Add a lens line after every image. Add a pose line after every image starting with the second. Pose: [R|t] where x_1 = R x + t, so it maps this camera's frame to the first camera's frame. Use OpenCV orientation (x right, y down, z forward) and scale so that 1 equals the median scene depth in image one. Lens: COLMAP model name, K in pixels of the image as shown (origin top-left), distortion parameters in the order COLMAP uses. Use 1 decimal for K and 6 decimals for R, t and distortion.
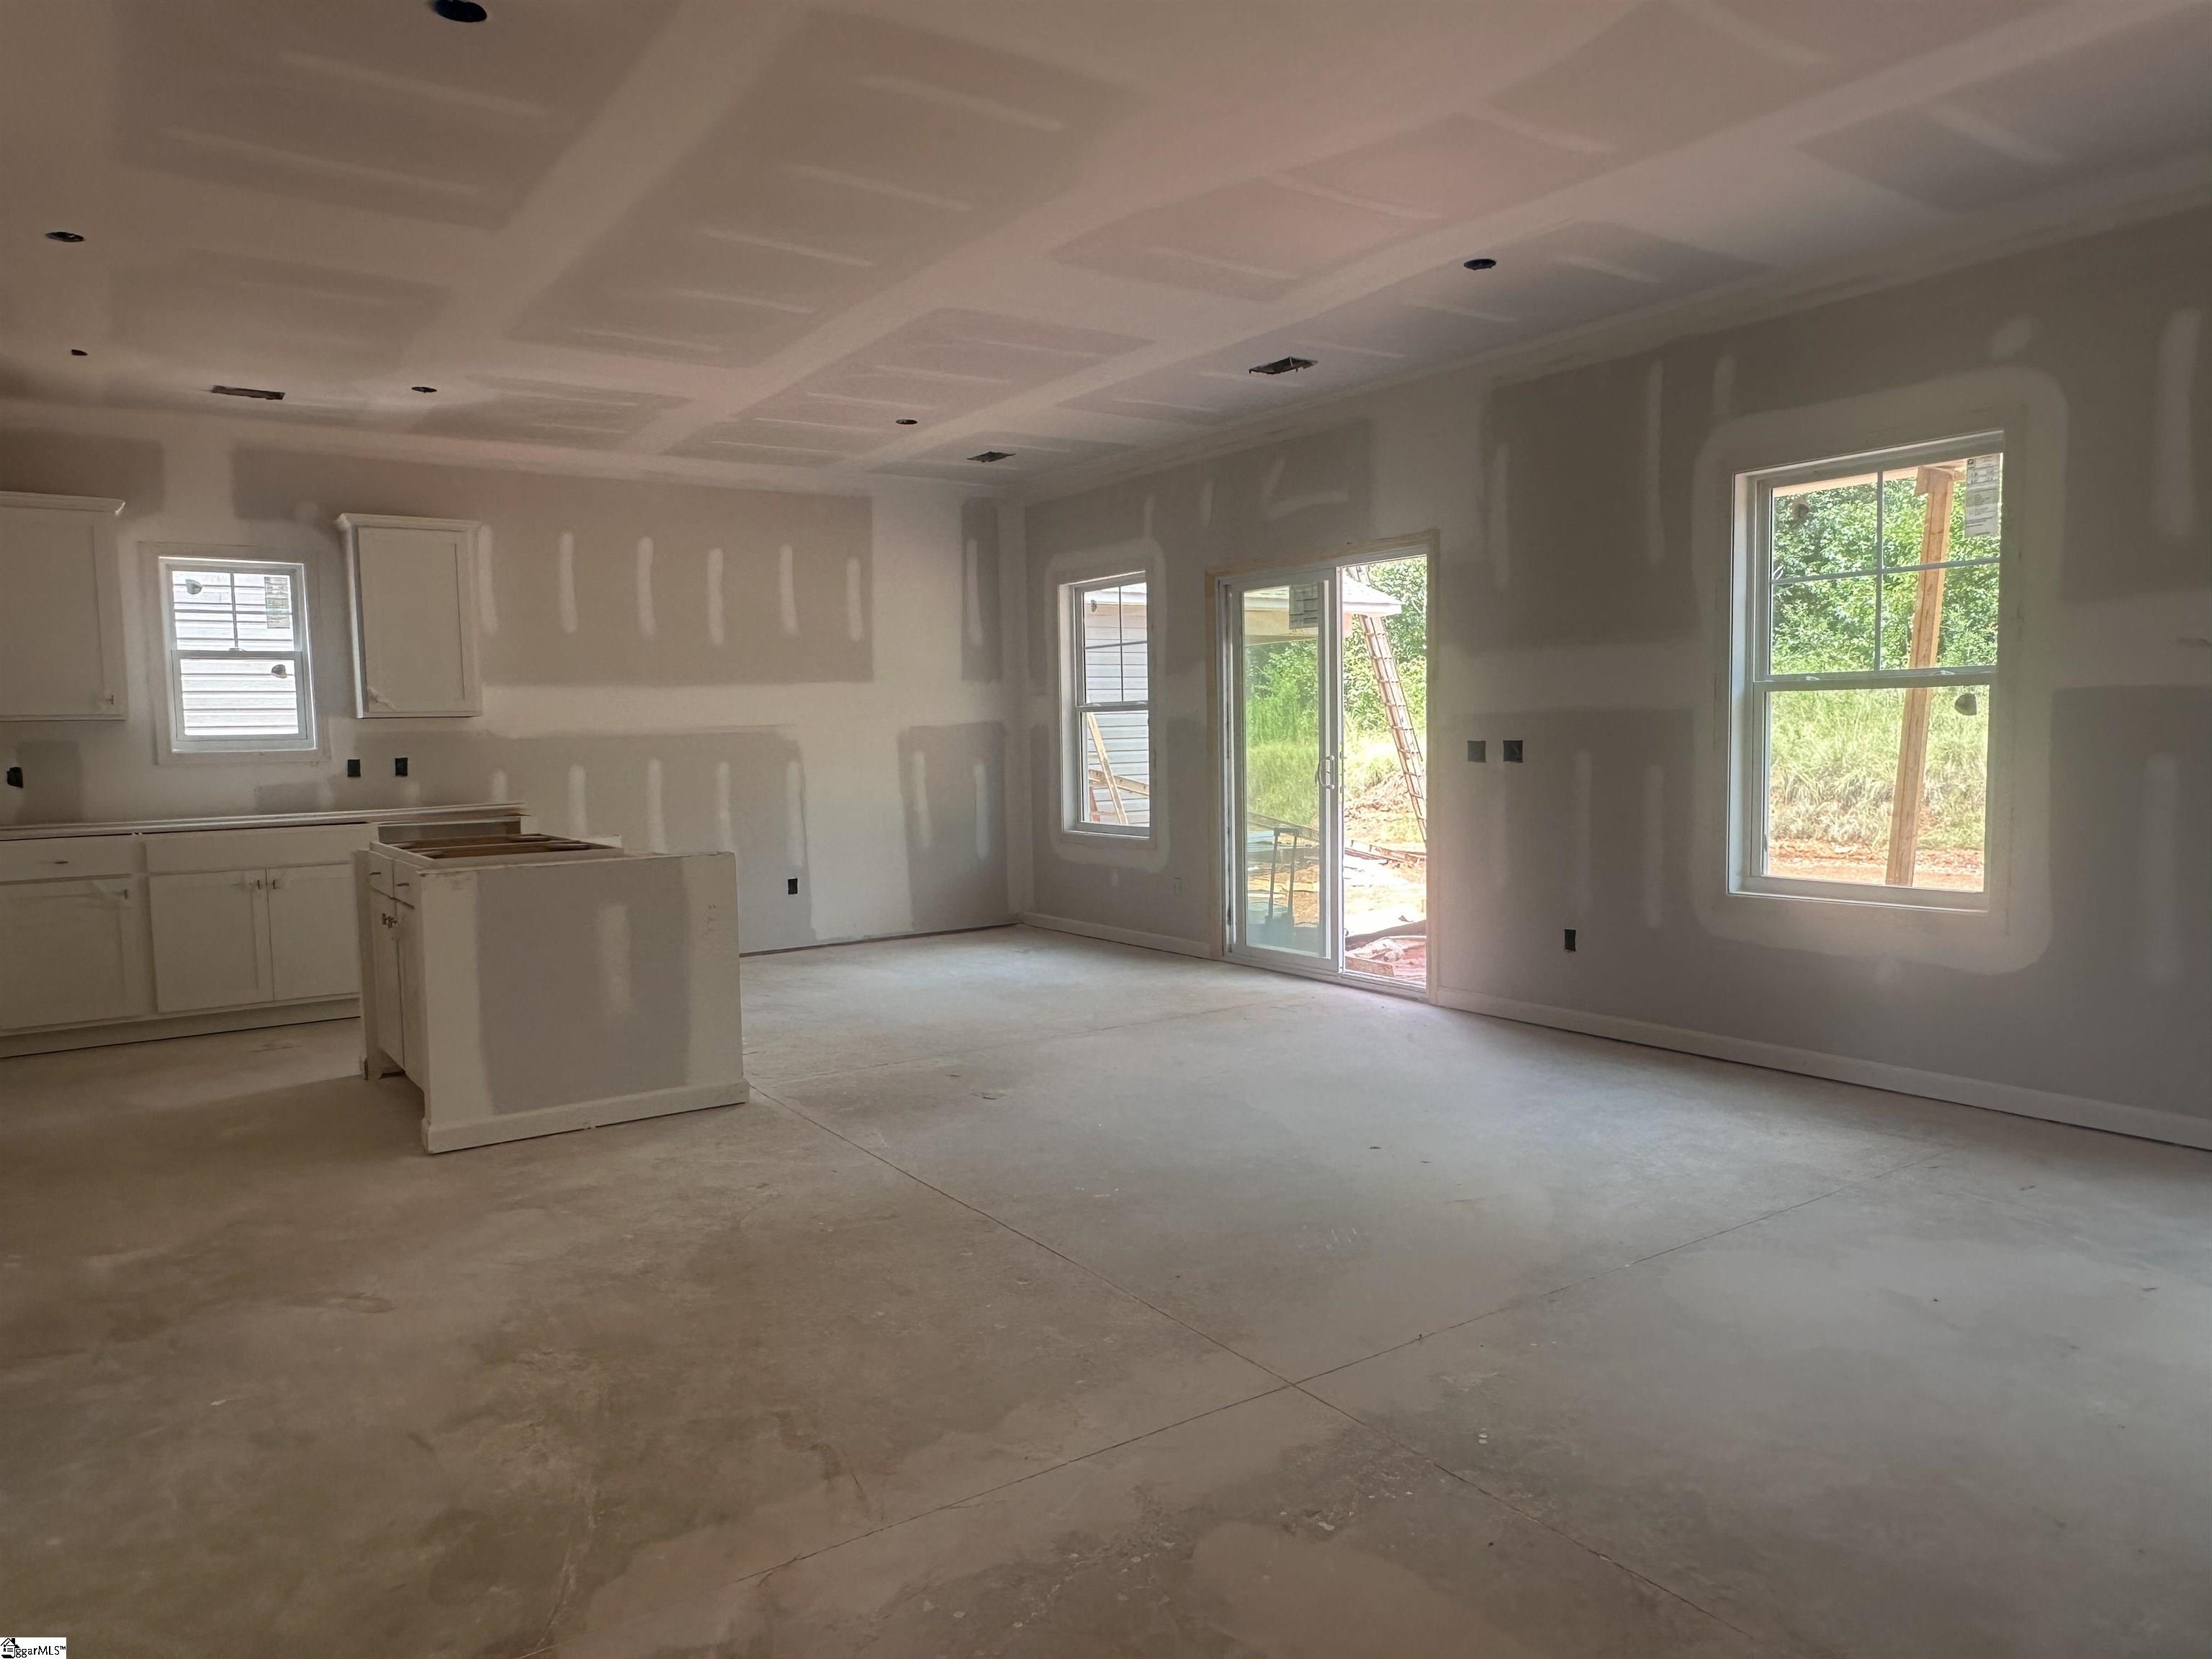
lens RADIAL K [[1470.2, 0, 1113.1], [0, 1470.2, 839.8], [0, 0, 1]] dist [-0.004398, 0.004698]
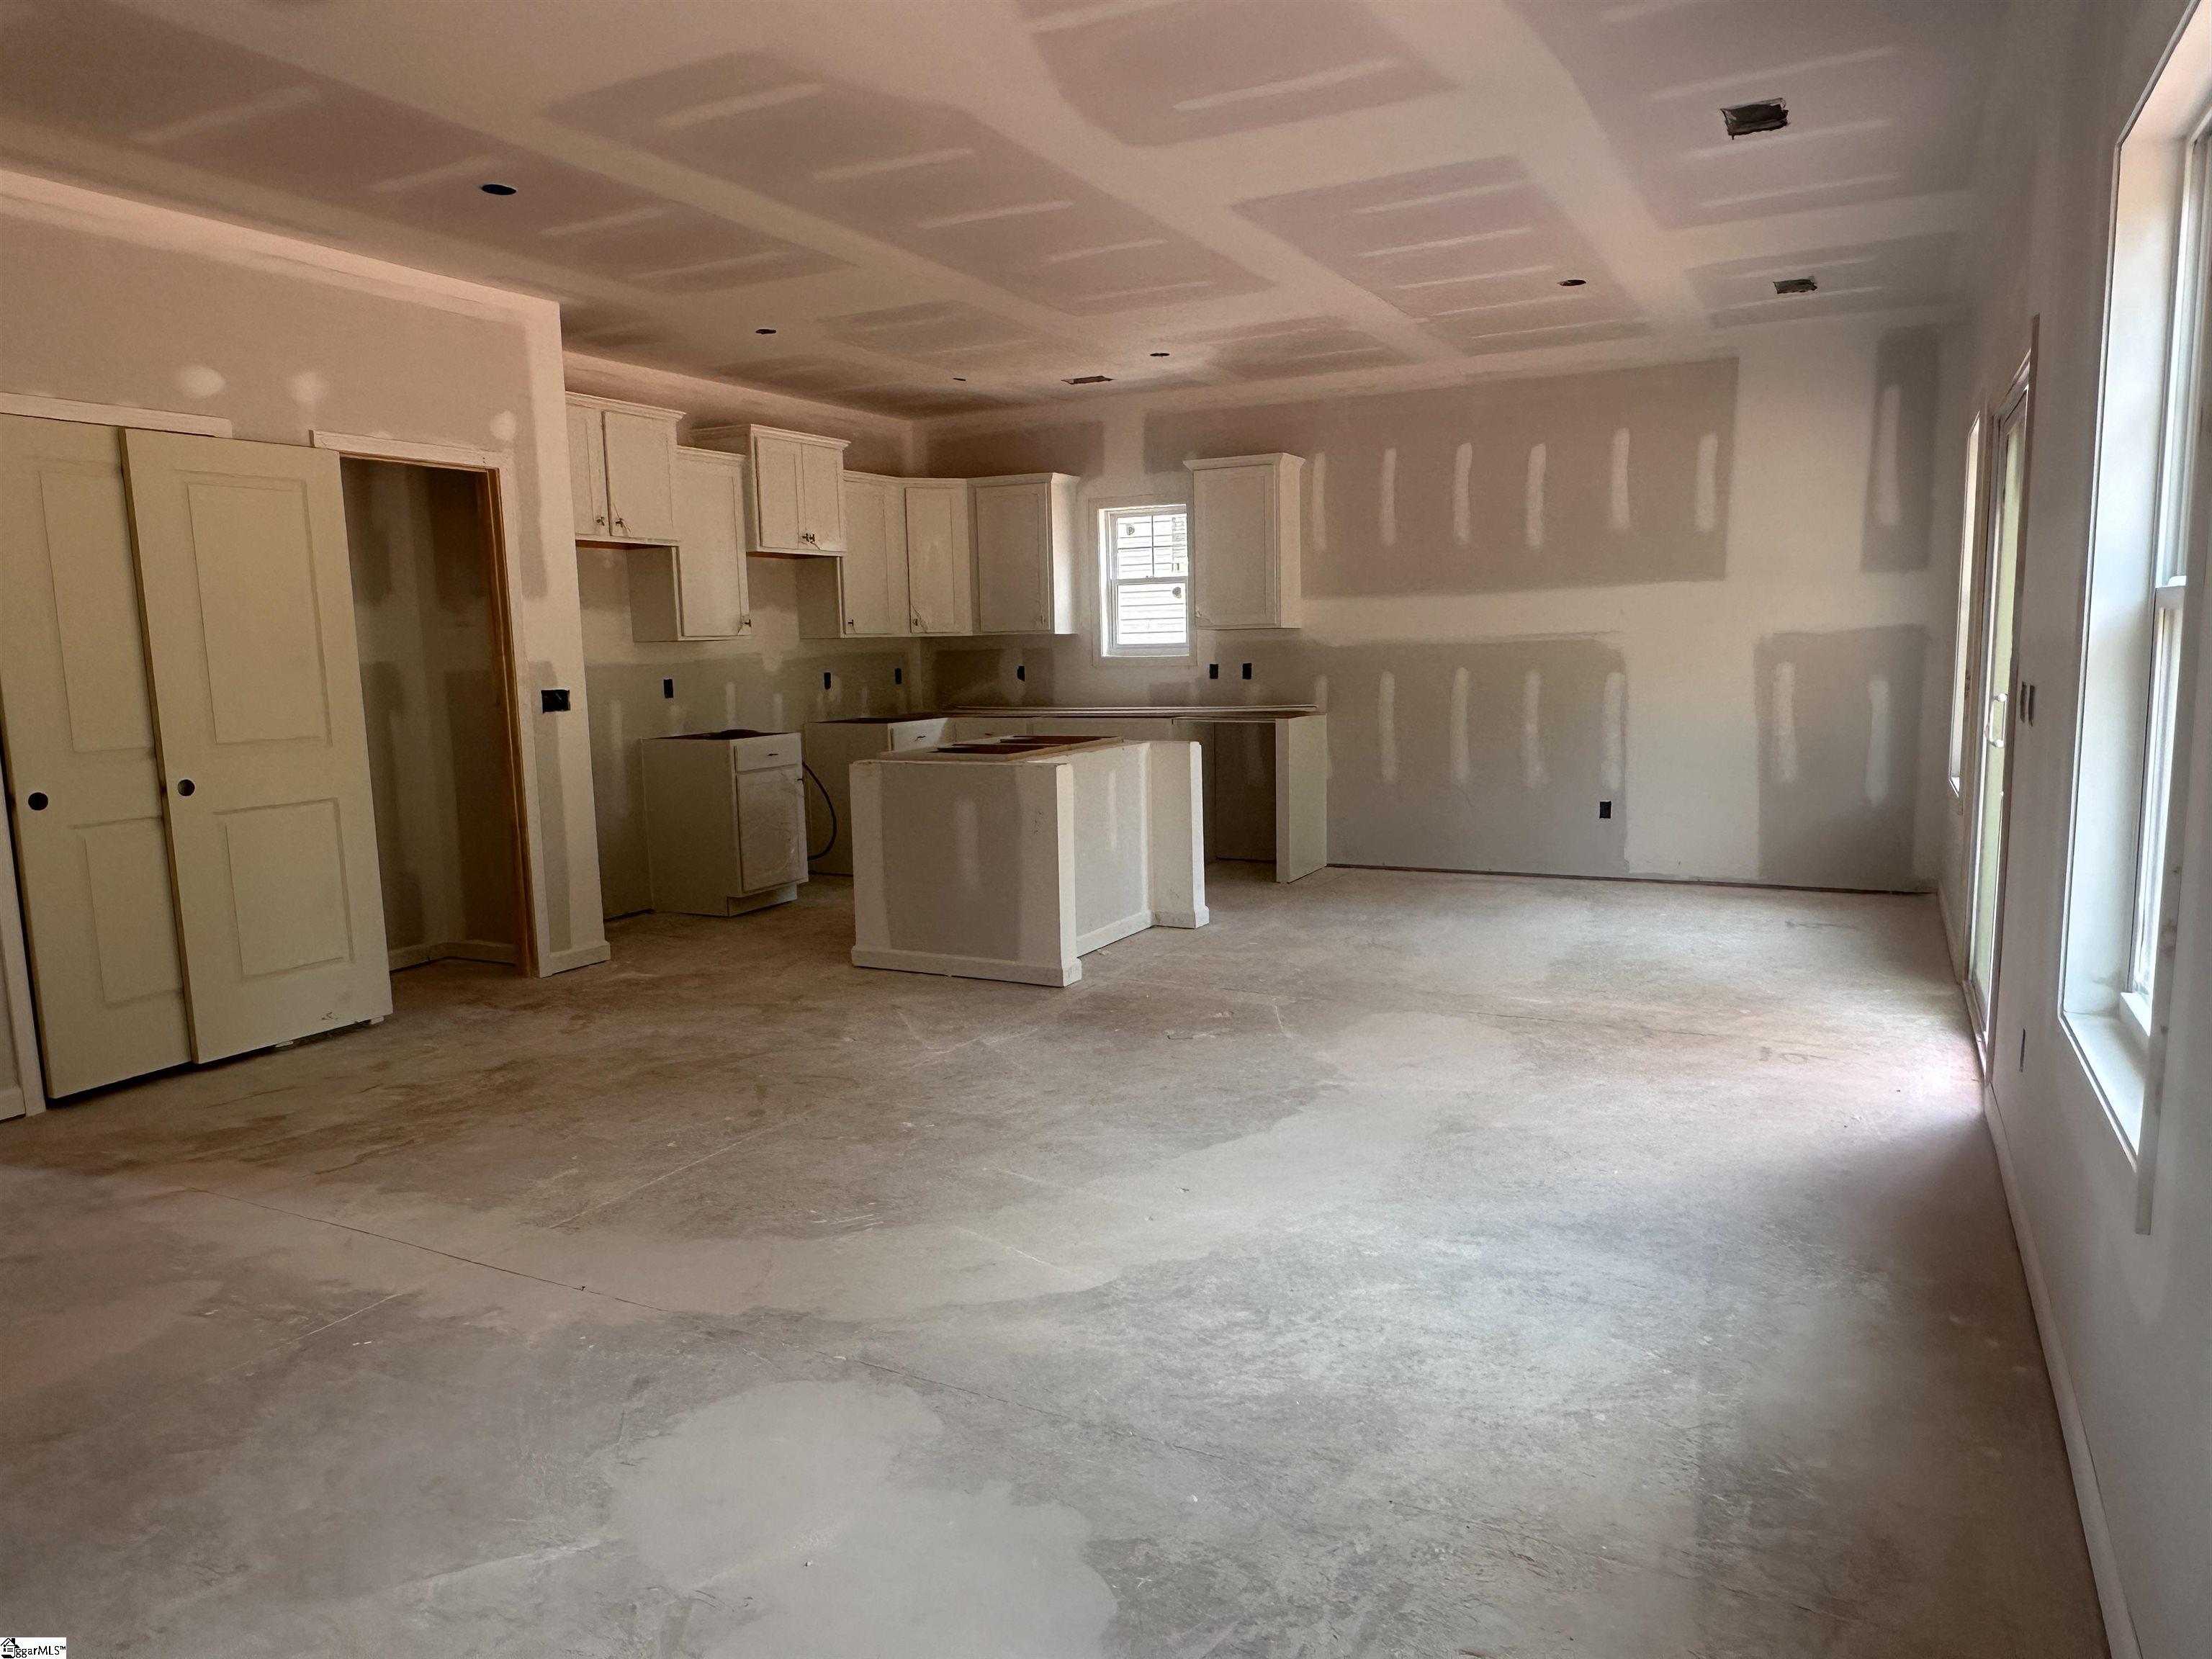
lens RADIAL K [[1470.2, 0, 1104.7], [0, 1470.2, 828.6], [0, 0, 1]] dist [-0.004398, 0.004698]
pose [[0.460672, 0.120920, -0.879295, 0.615389], [-0.052988, 0.992656, 0.108749, -0.055173], [0.885987, -0.003506, 0.463696, 0.420952]]
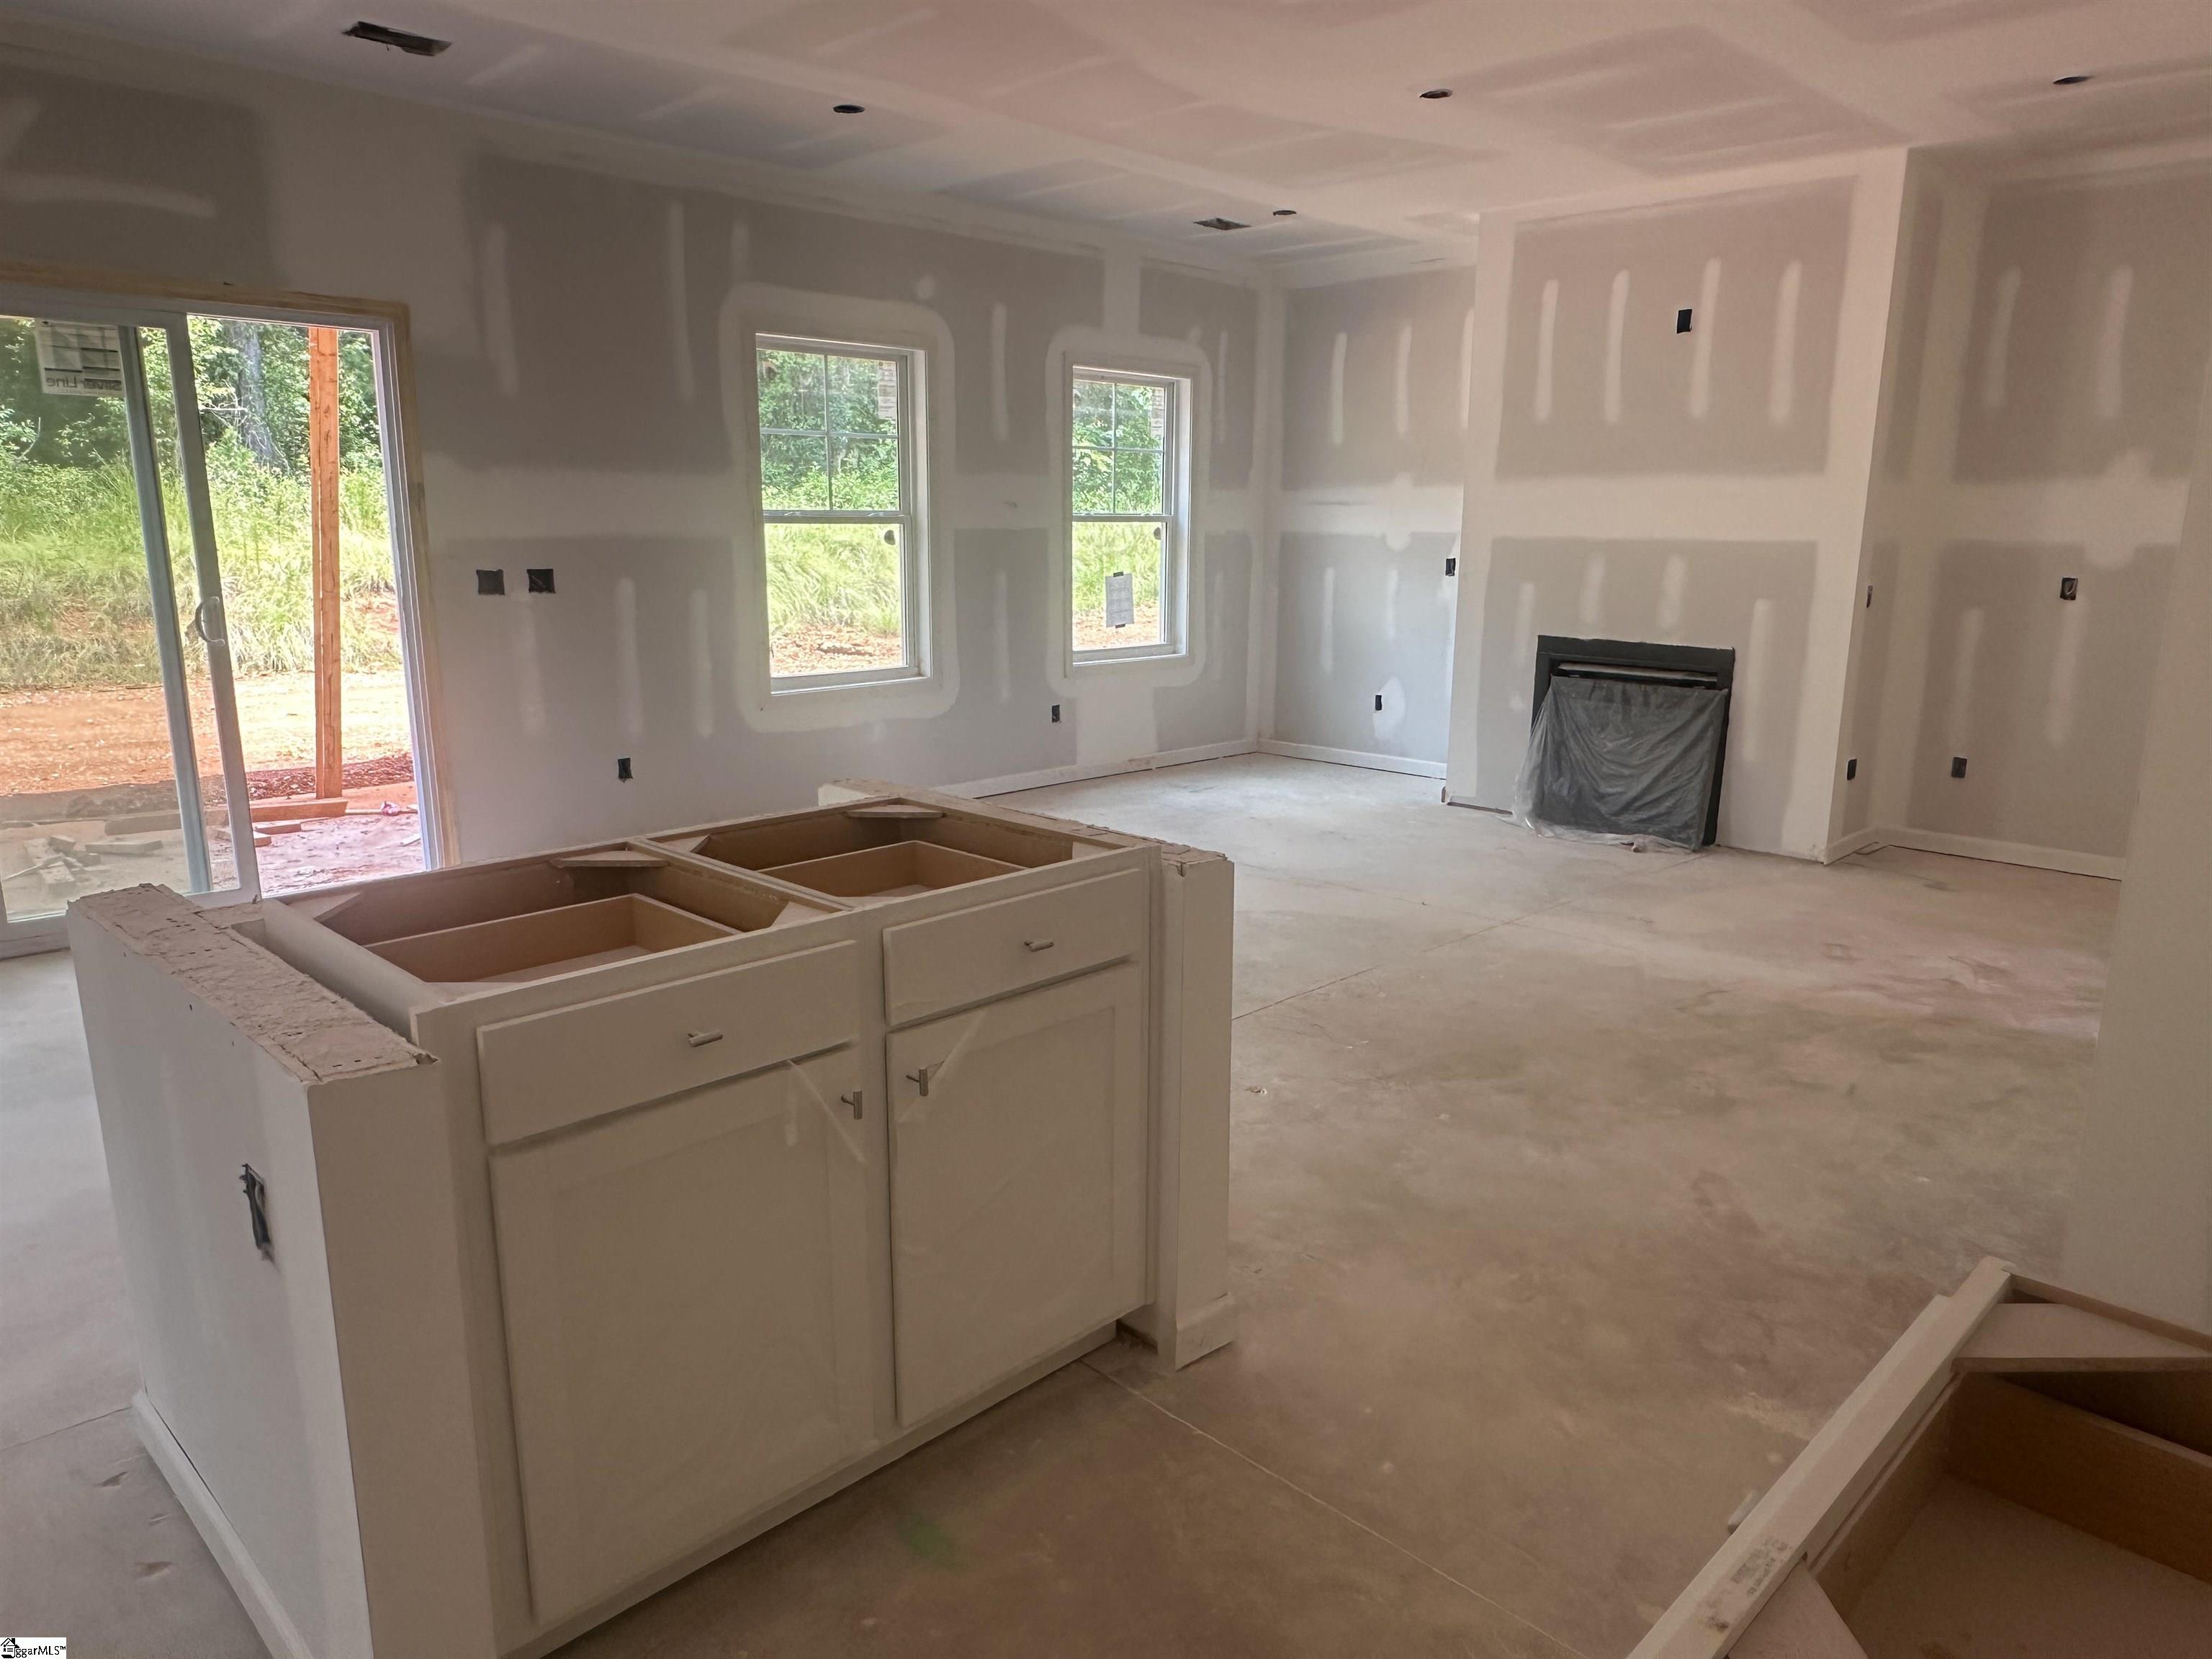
lens RADIAL K [[1470.2, 0, 1111.5], [0, 1470.2, 846.2], [0, 0, 1]] dist [-0.004398, 0.004698]
pose [[-0.187063, -0.199270, 0.961925, -0.711251], [0.072786, 0.973706, 0.215865, -0.071474], [-0.979648, 0.110395, -0.167640, 0.826266]]
